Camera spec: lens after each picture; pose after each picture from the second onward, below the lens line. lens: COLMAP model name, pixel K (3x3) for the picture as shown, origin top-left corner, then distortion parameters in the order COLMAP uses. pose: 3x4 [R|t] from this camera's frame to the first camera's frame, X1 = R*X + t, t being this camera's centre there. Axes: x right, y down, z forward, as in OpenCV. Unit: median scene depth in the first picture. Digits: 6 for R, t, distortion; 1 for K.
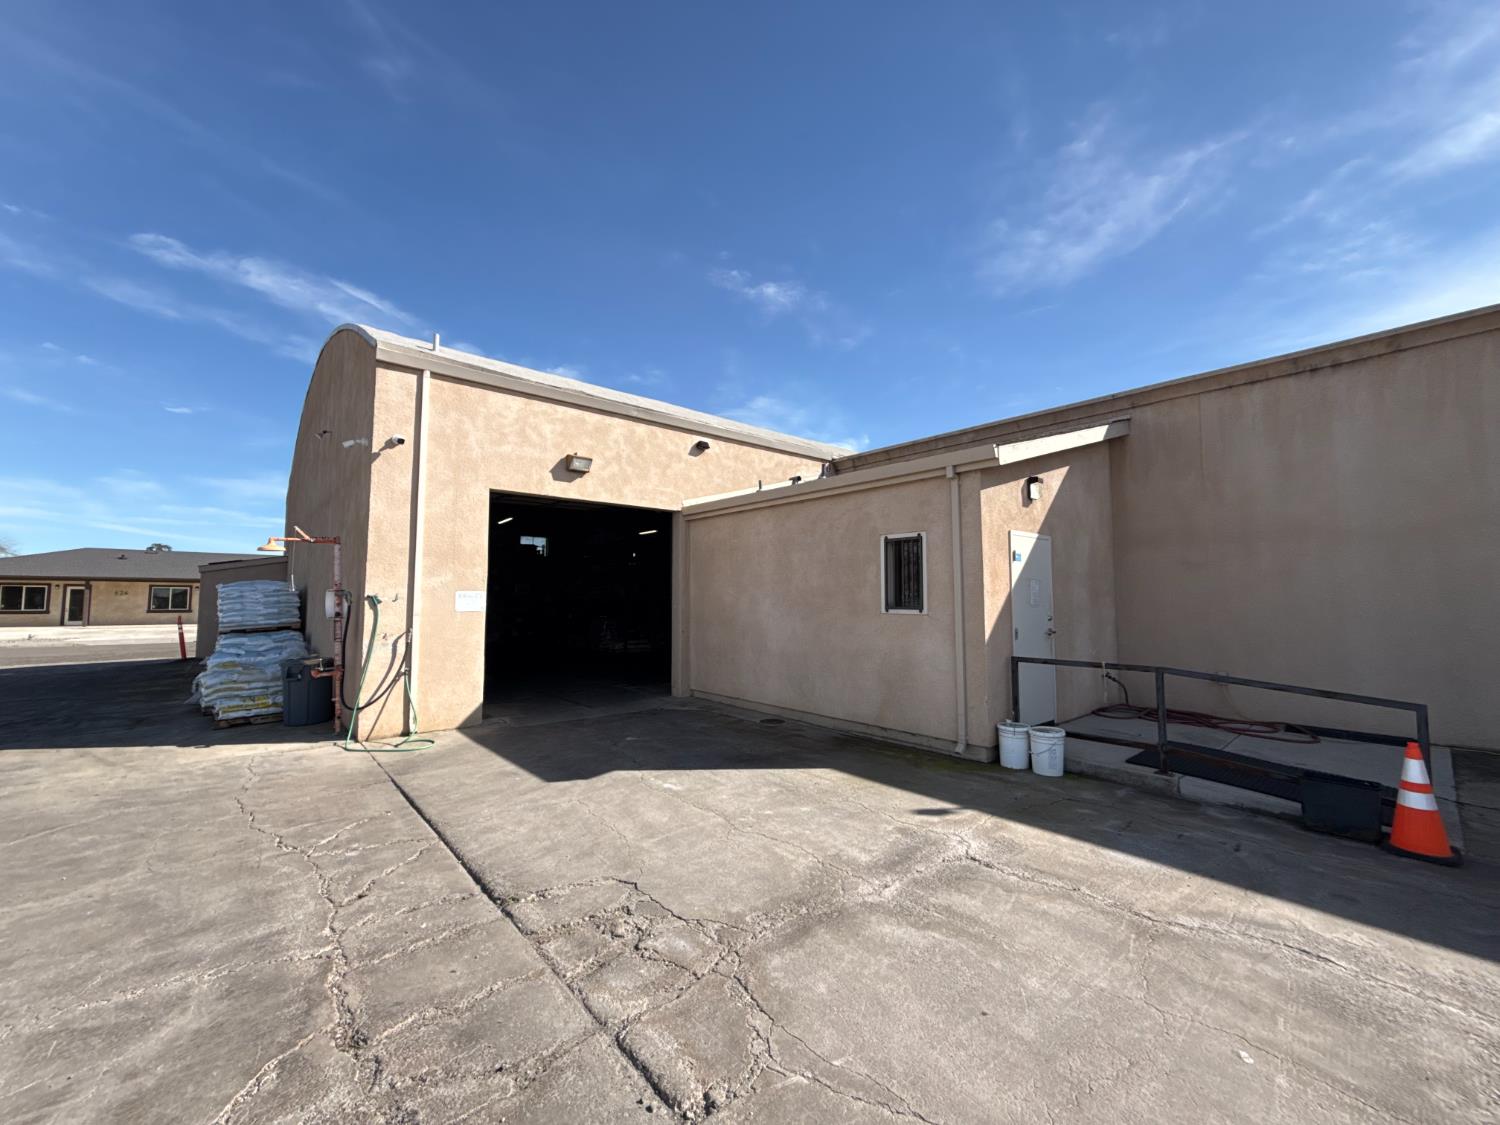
lens RADIAL K [[596.6, 0, 746.5], [0, 596.6, 560.2], [0, 0, 1]] dist [-0.007050, 0.001327]
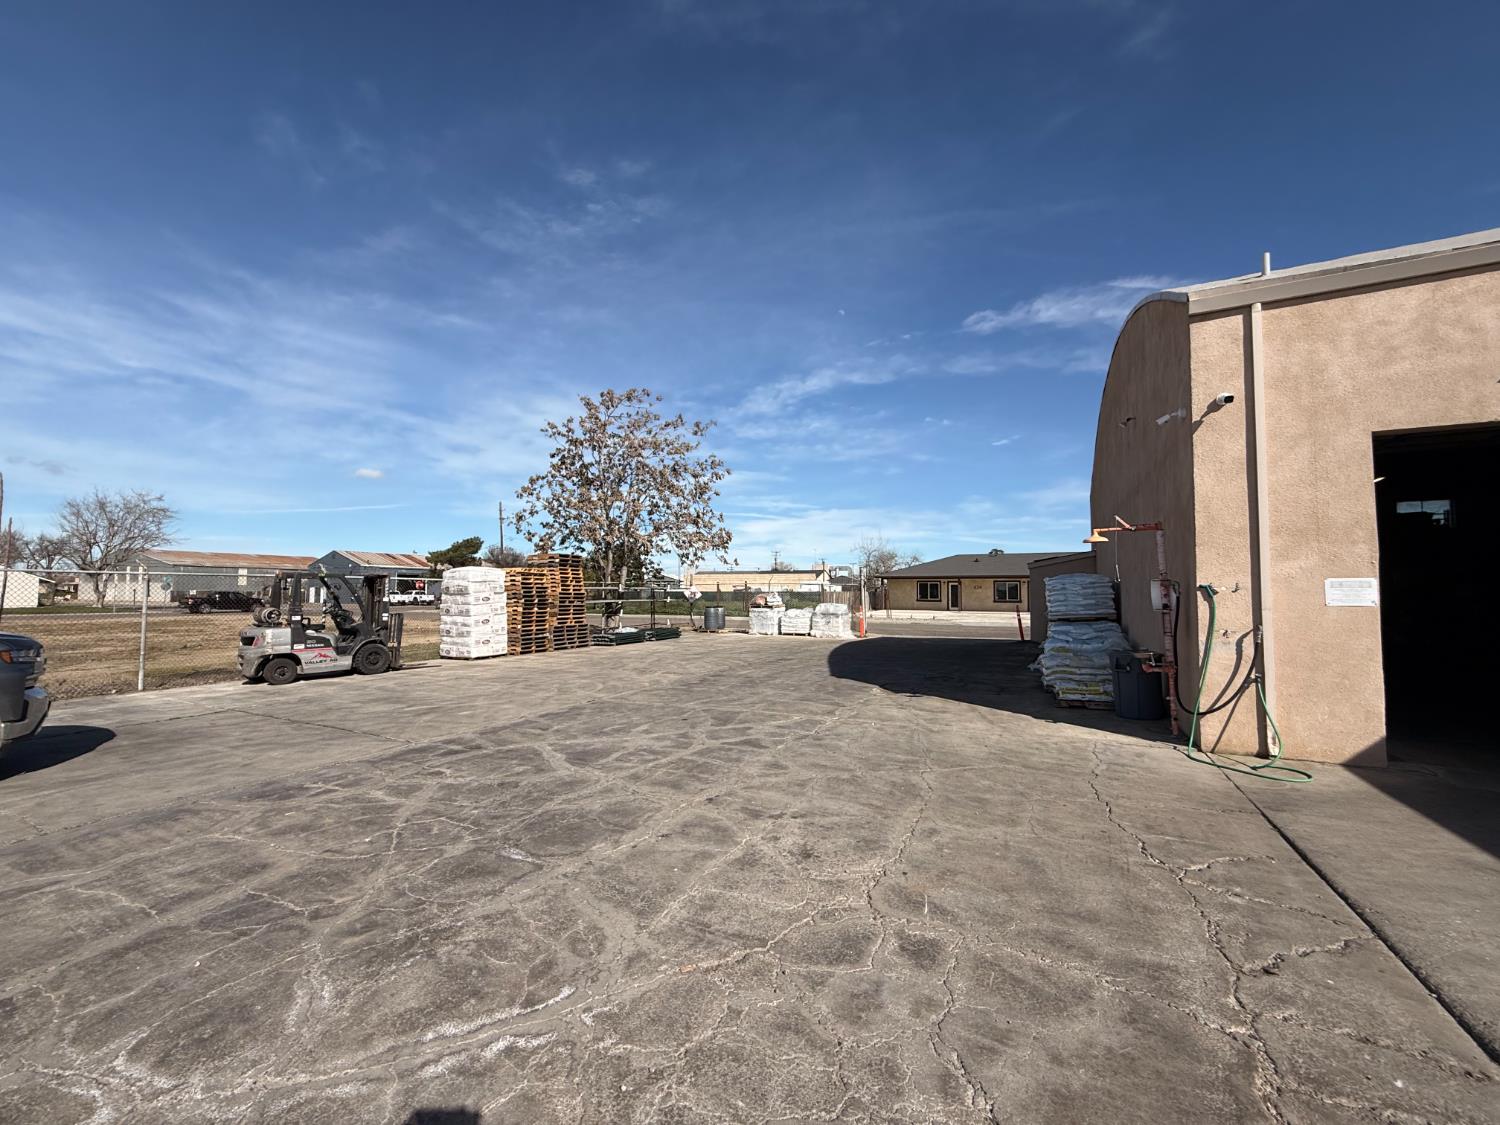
lens RADIAL K [[596.6, 0, 750.5], [0, 596.6, 564.6], [0, 0, 1]] dist [-0.007050, 0.001327]
pose [[0.389157, -0.040408, -0.920285, -0.086669], [0.056551, 0.998201, -0.019916, 0.008716], [0.919434, -0.044292, 0.390742, 0.051624]]
